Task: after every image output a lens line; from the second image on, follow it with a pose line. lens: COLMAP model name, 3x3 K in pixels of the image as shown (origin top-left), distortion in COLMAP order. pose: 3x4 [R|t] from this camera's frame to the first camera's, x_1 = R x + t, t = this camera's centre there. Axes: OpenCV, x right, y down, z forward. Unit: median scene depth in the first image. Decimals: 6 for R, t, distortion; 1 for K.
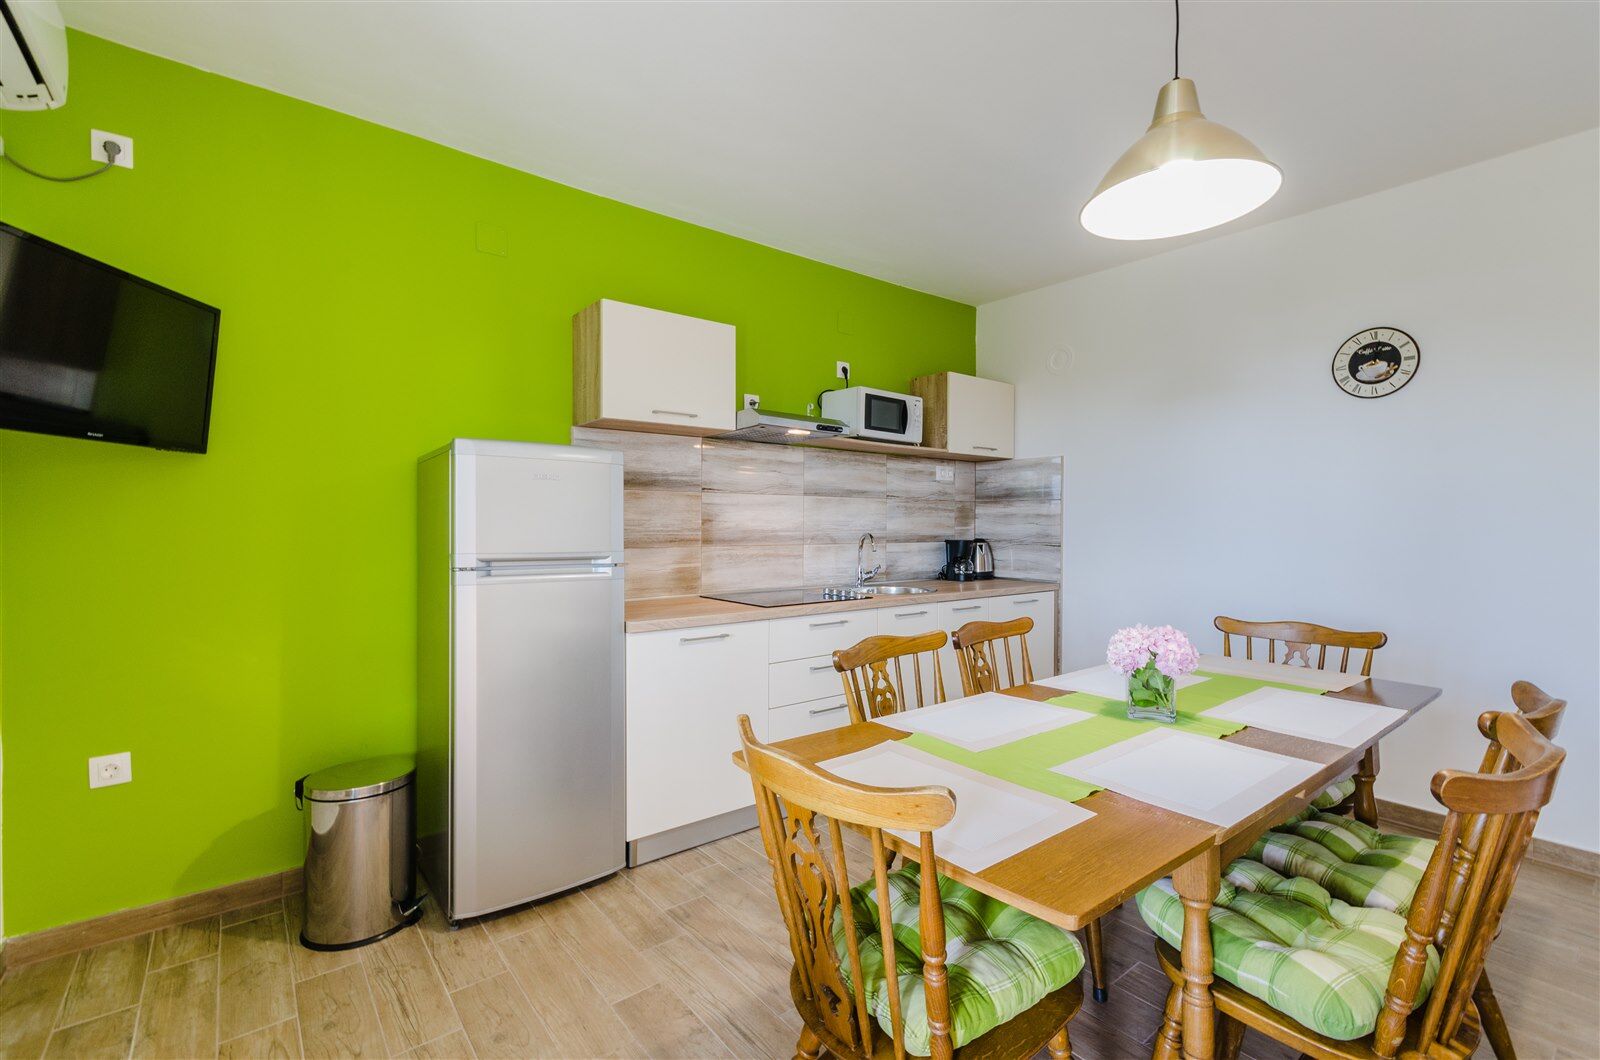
lens RADIAL K [[709.9, 0, 797.9], [0, 709.9, 523.4], [0, 0, 1]] dist [0.008913, 0.002218]
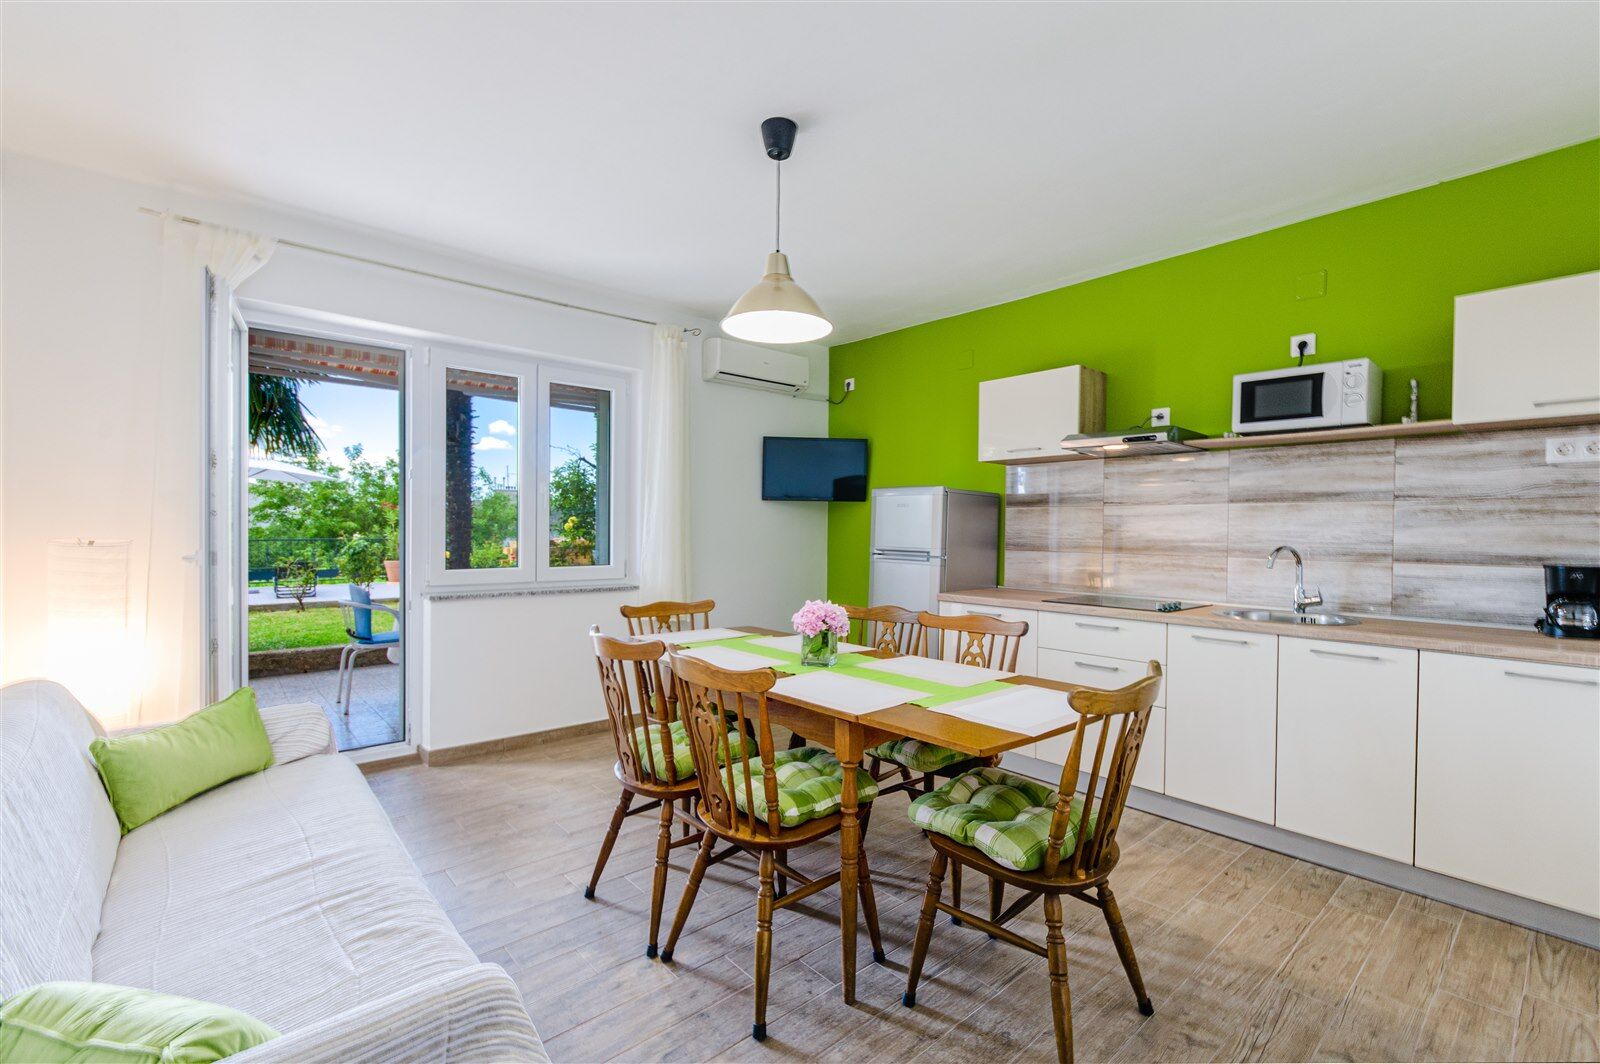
lens RADIAL K [[709.9, 0, 806.0], [0, 709.9, 540.6], [0, 0, 1]] dist [0.008913, 0.002218]
pose [[0.047739, 0.011282, -0.998796, 0.889435], [-0.010961, 0.999882, 0.010770, 0.004698], [0.998800, 0.010433, 0.047857, 0.412946]]
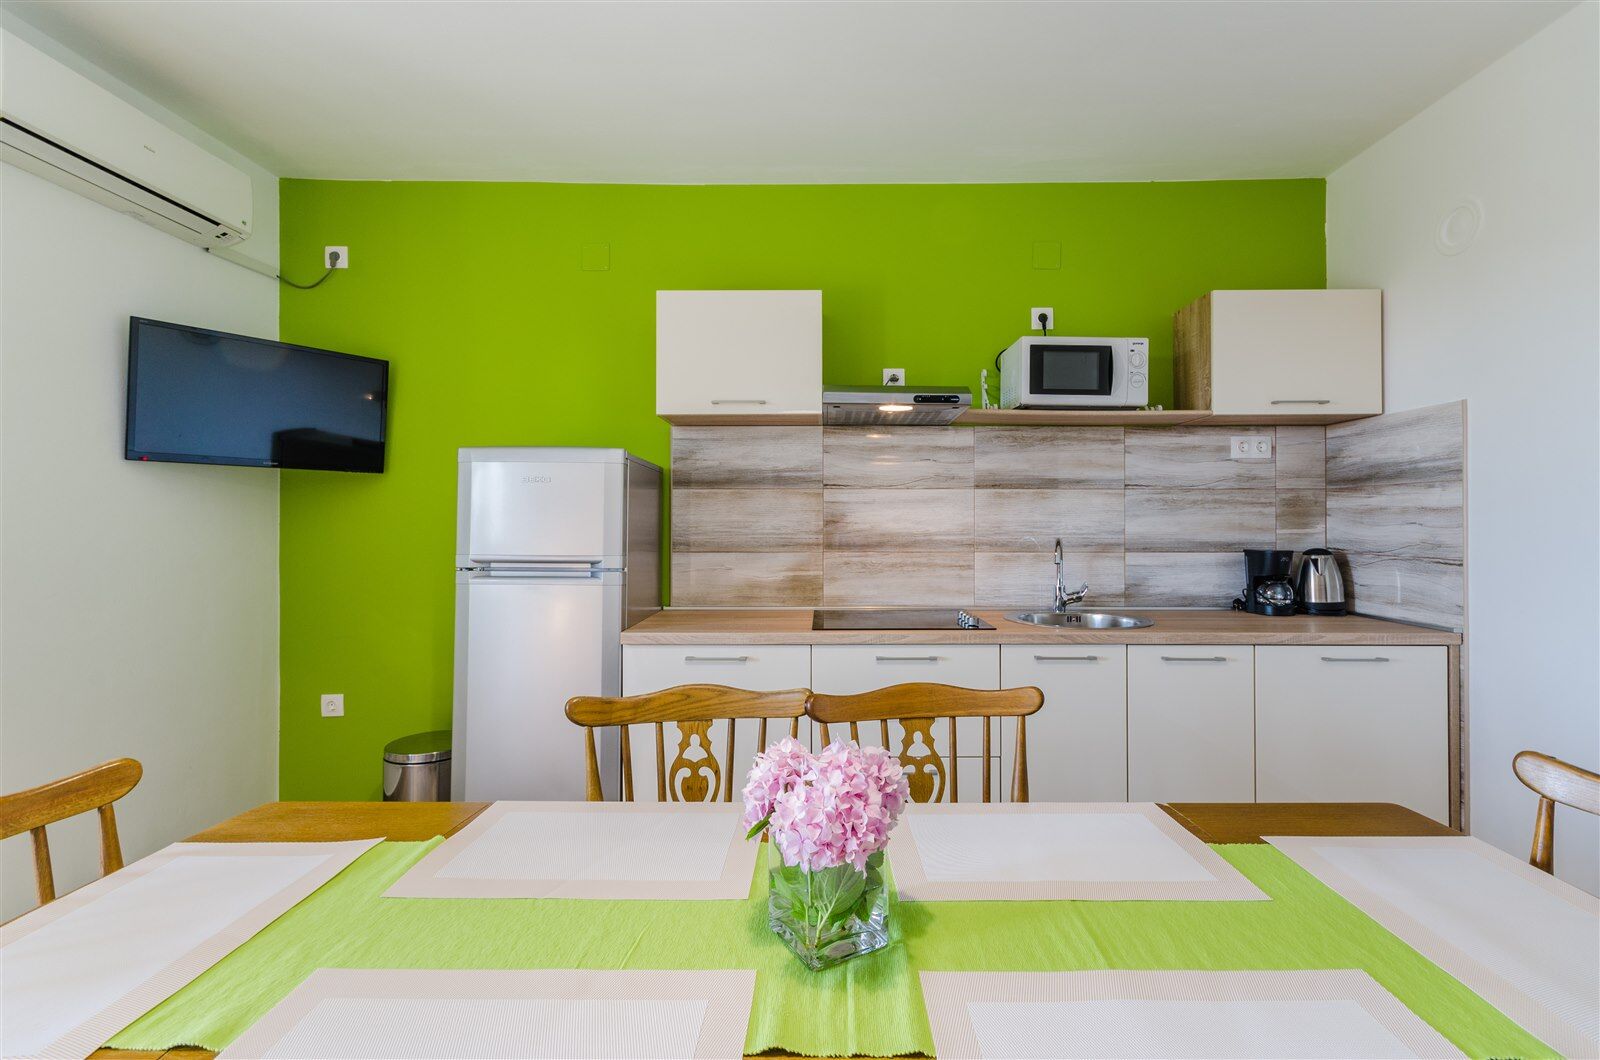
lens RADIAL K [[709.9, 0, 808.5], [0, 709.9, 516.8], [0, 0, 1]] dist [0.008913, 0.002218]
pose [[0.783441, -0.009970, -0.621386, 0.346574], [0.002970, 0.999920, -0.012299, 0.000226], [0.621458, 0.007790, 0.783408, 0.277524]]
